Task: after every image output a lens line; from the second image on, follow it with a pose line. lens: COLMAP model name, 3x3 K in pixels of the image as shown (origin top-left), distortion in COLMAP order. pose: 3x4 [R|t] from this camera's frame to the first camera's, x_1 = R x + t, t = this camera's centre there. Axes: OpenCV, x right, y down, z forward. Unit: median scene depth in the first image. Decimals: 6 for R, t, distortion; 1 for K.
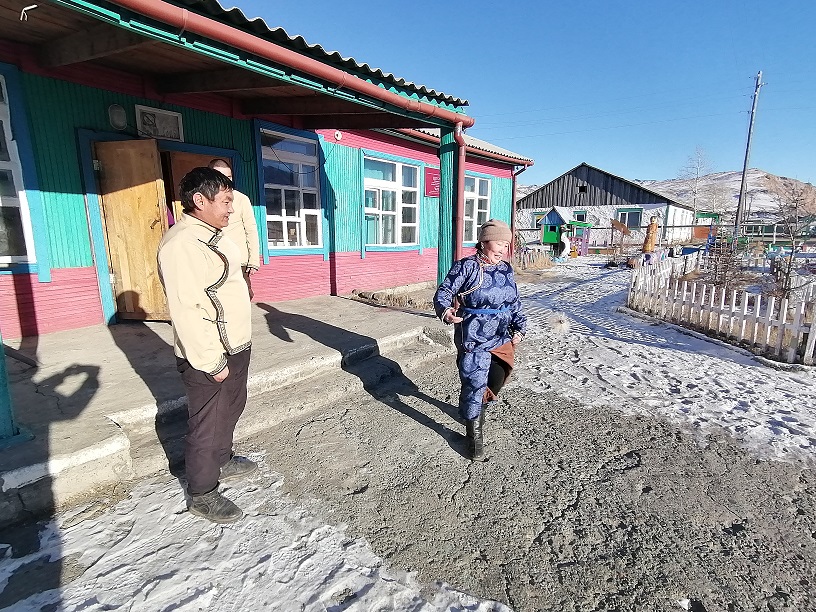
lens RADIAL K [[382.7, 0, 393.9], [0, 382.7, 307.3], [0, 0, 1]] dist [0.017344, -0.021995]
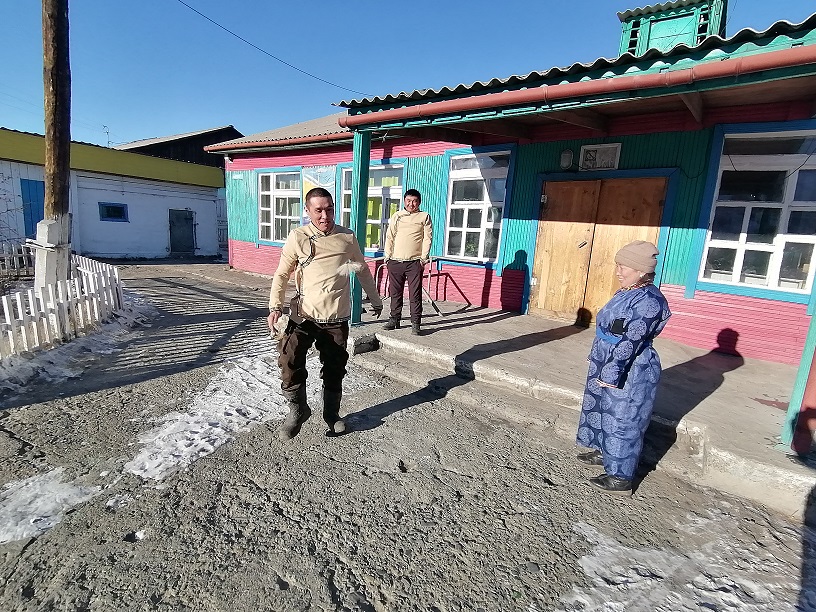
lens RADIAL K [[379.3, 0, 408.0], [0, 379.3, 306.0], [0, 0, 1]] dist [0.015116, -0.013719]
pose [[0.124688, 0.195215, -0.972802, 0.651244], [-0.262542, 0.951998, 0.157389, -0.114342], [0.956830, 0.235777, 0.169955, 0.485156]]
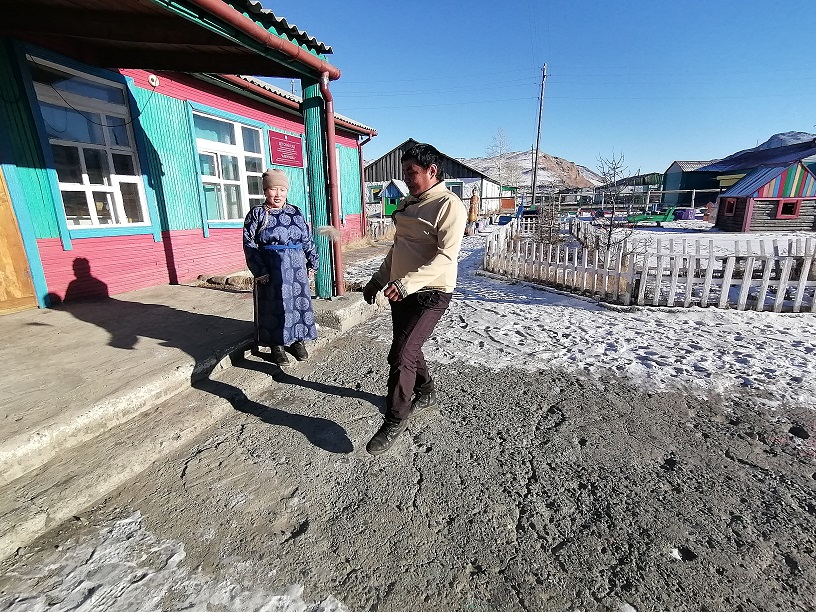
lens RADIAL K [[388.5, 0, 389.9], [0, 388.5, 306.8], [0, 0, 1]] dist [0.022816, -0.015995]
pose [[0.923895, -0.112267, 0.365805, -0.082952], [0.091137, 0.993041, 0.074587, -0.007168], [-0.371633, -0.035572, 0.927698, 0.112507]]
